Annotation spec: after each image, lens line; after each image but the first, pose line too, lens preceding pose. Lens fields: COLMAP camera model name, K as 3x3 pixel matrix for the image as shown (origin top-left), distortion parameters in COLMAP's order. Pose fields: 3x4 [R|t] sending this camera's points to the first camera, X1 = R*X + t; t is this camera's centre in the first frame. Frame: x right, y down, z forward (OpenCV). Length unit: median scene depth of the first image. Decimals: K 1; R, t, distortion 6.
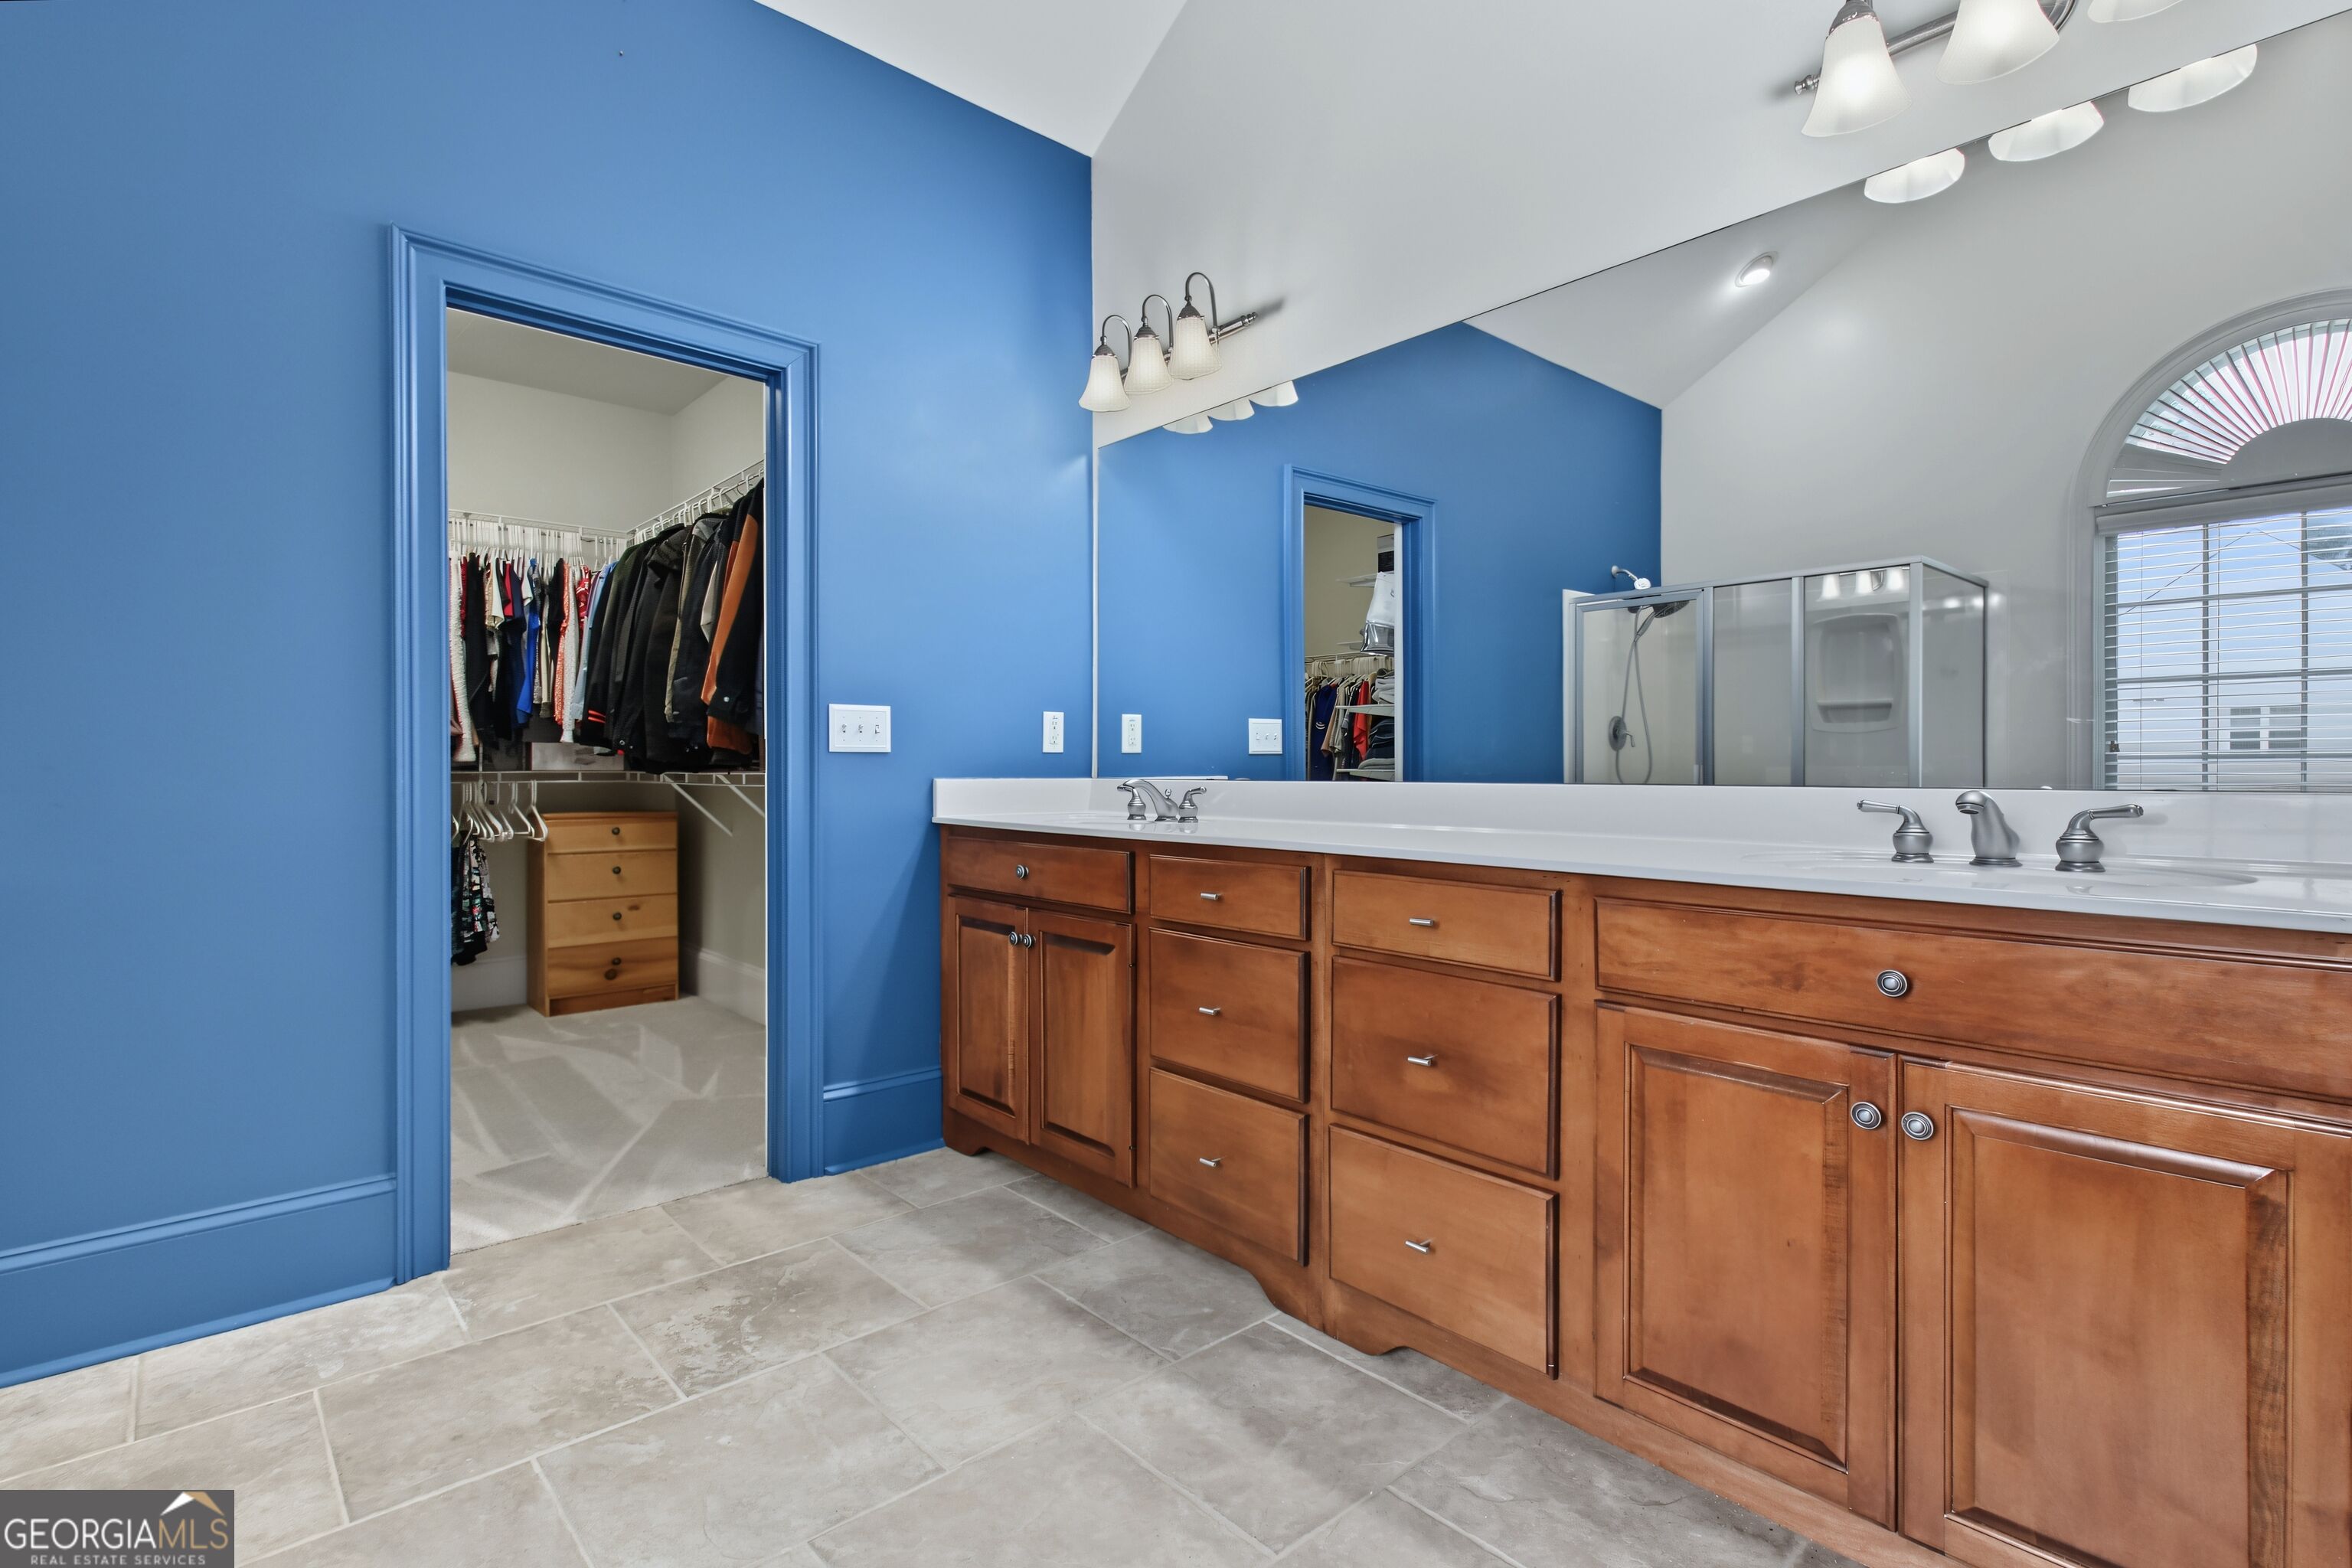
lens RADIAL K [[1132.7, 0, 1159.4], [0, 1132.7, 773.6], [0, 0, 1]] dist [0.010318, -0.000369]
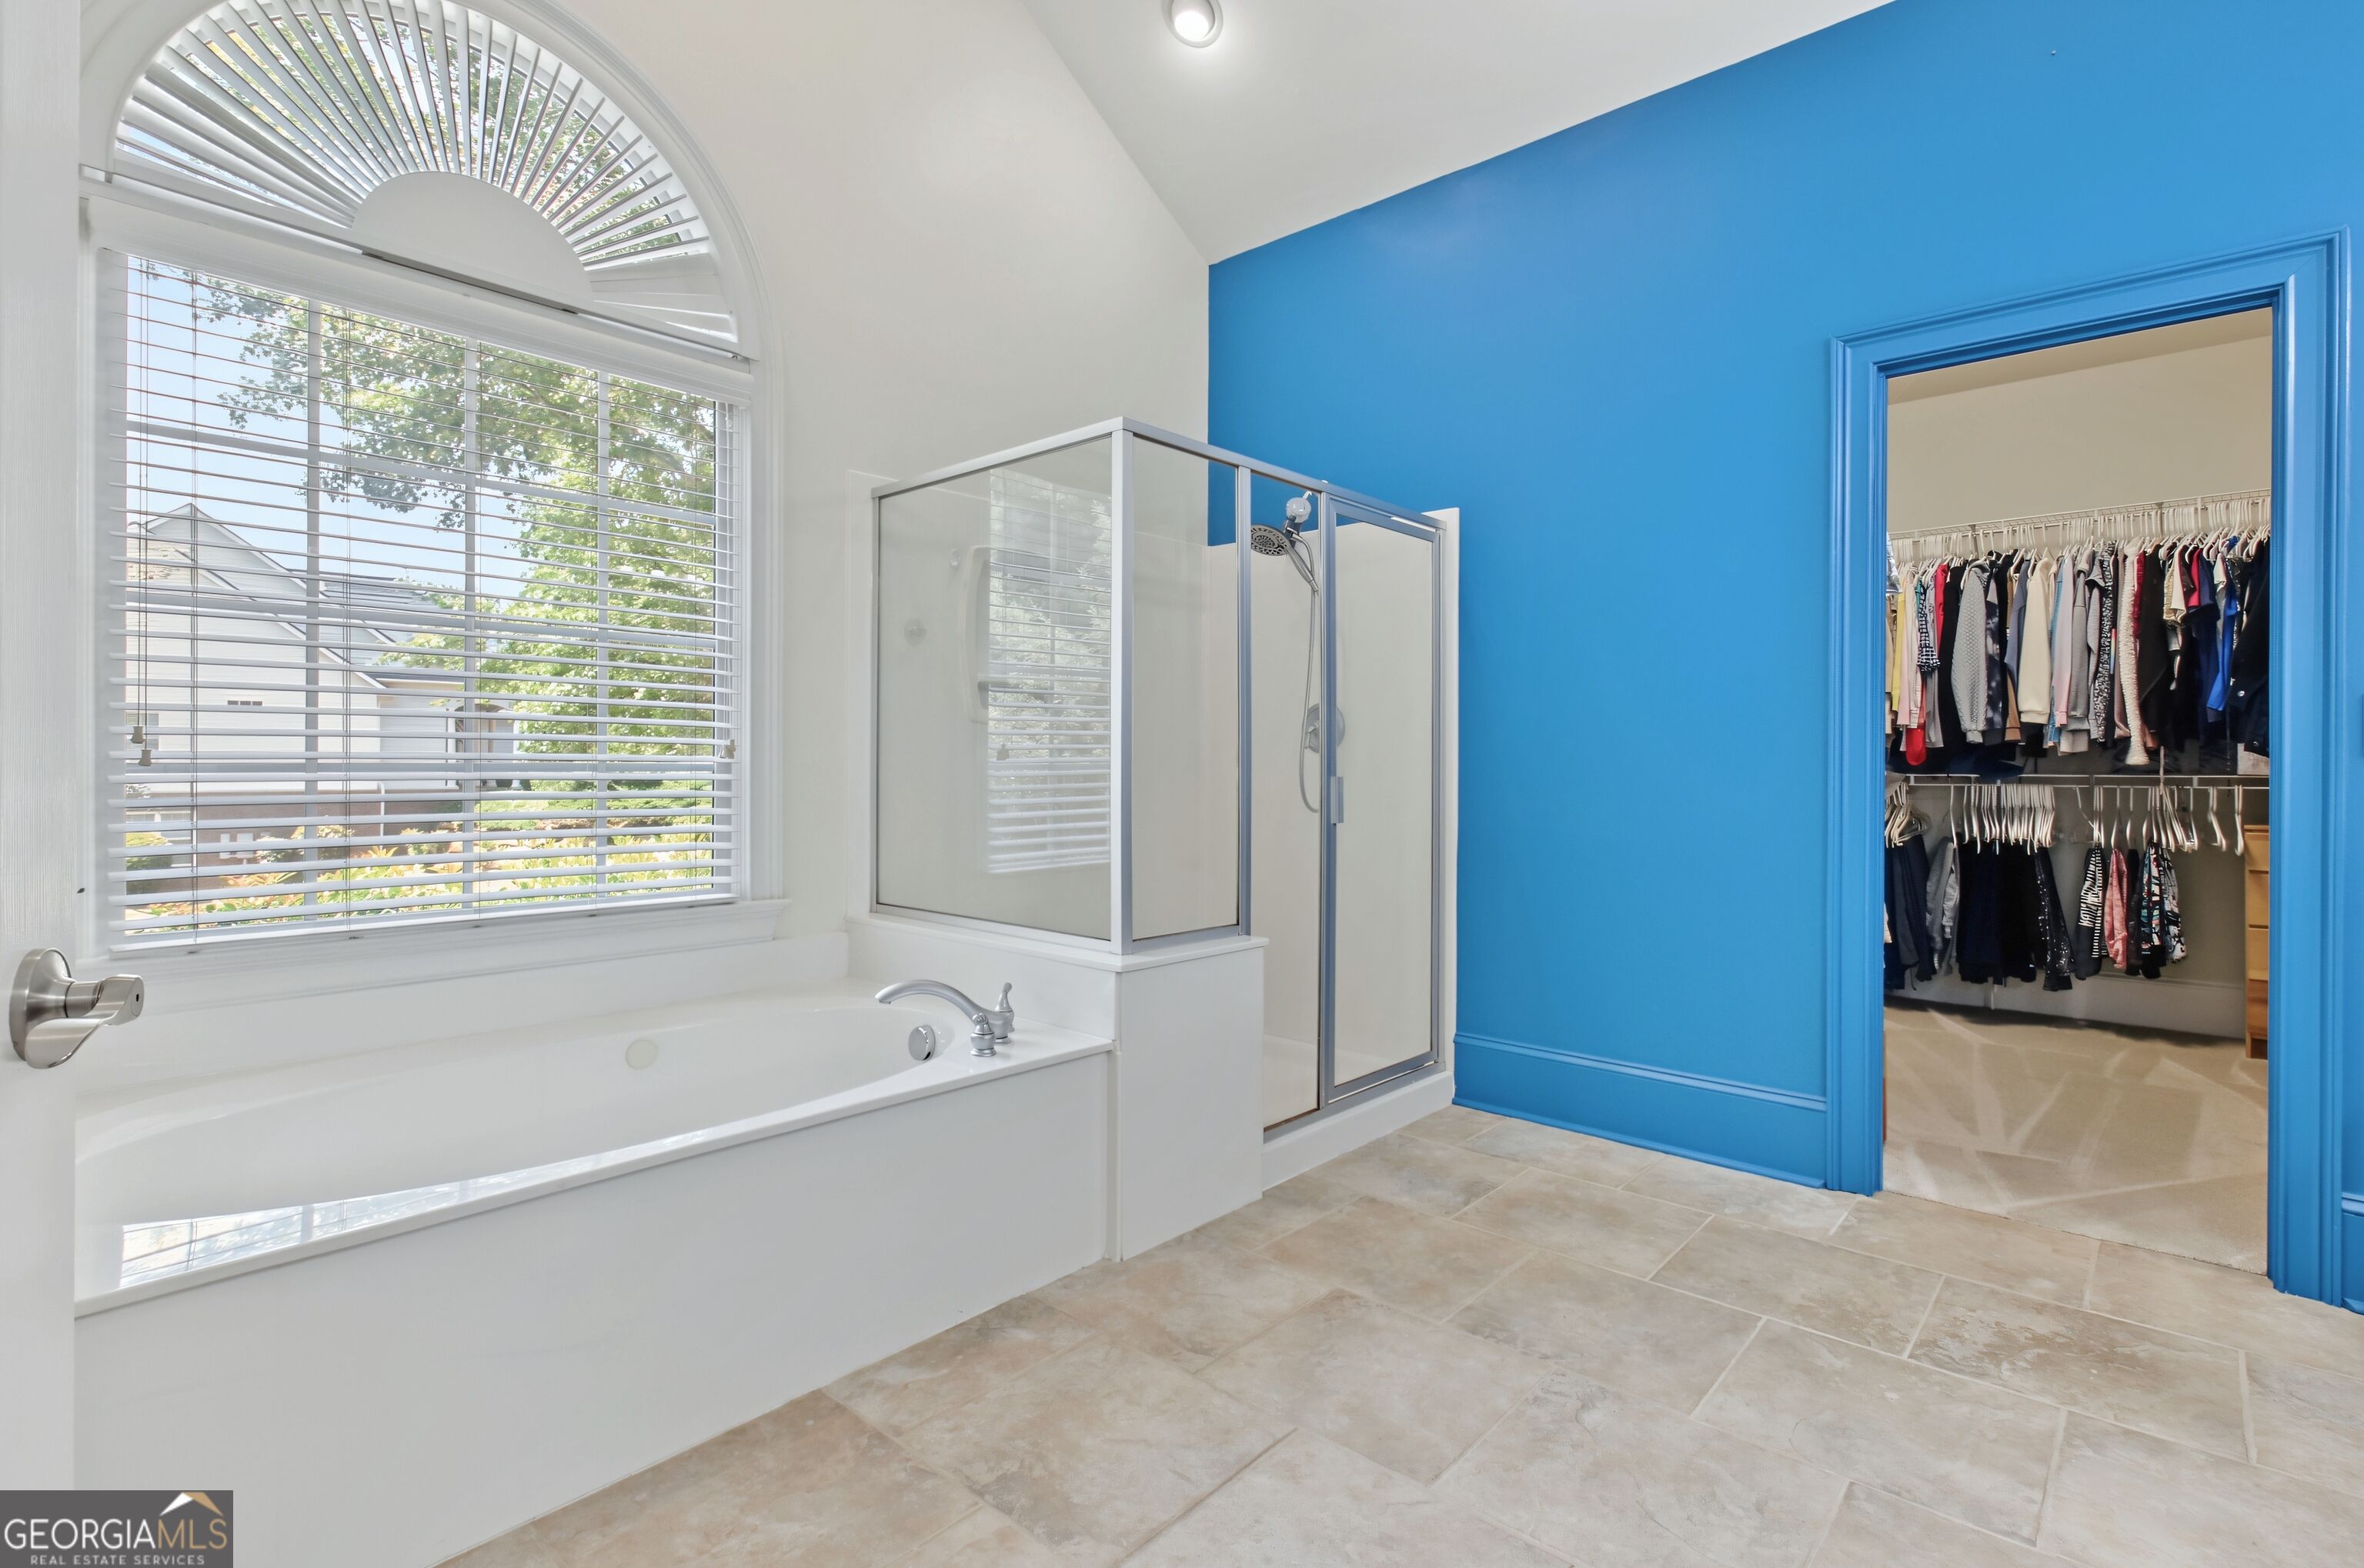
lens RADIAL K [[1138.4, 0, 1159.7], [0, 1138.4, 771.6], [0, 0, 1]] dist [0.010318, -0.000369]
pose [[0.094664, 0.009009, -0.995469, 0.455478], [-0.008622, 0.999929, 0.008230, -0.009624], [0.995472, 0.007804, 0.094735, 0.140388]]
